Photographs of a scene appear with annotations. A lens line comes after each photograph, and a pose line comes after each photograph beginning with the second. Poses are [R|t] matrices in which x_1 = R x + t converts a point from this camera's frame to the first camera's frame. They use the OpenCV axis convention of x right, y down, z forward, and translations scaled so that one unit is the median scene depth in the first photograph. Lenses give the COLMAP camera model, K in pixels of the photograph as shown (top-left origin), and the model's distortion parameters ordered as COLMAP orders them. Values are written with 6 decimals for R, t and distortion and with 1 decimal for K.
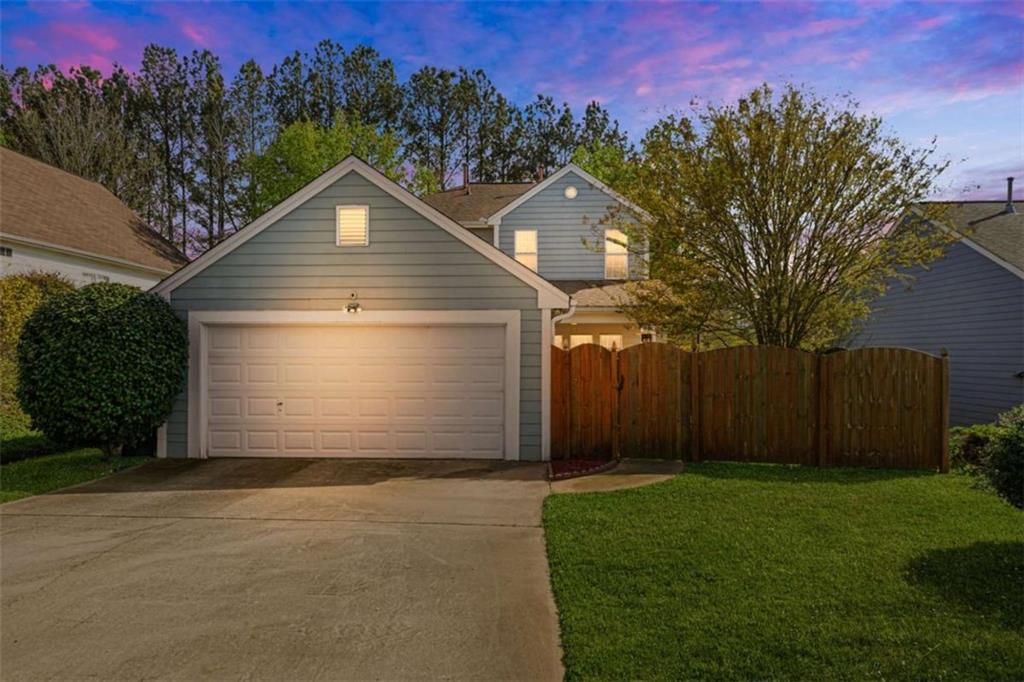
lens RADIAL K [[588.1, 0, 512.2], [0, 588.1, 334.5], [0, 0, 1]] dist [0.024919, 0.000423]
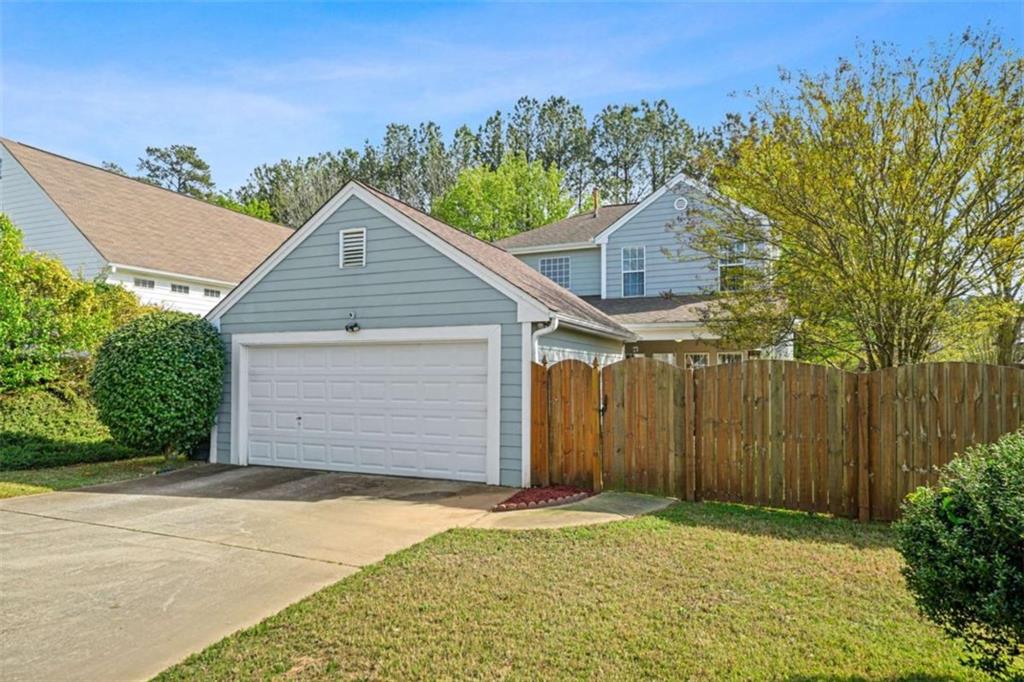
lens RADIAL K [[549.5, 0, 508.3], [0, 549.5, 348.7], [0, 0, 1]] dist [0.032497, 0.000195]
pose [[0.947441, -0.015532, -0.319553, 0.309201], [0.011560, 0.999831, -0.014322, 0.009564], [0.319722, 0.009875, 0.947460, 0.173701]]
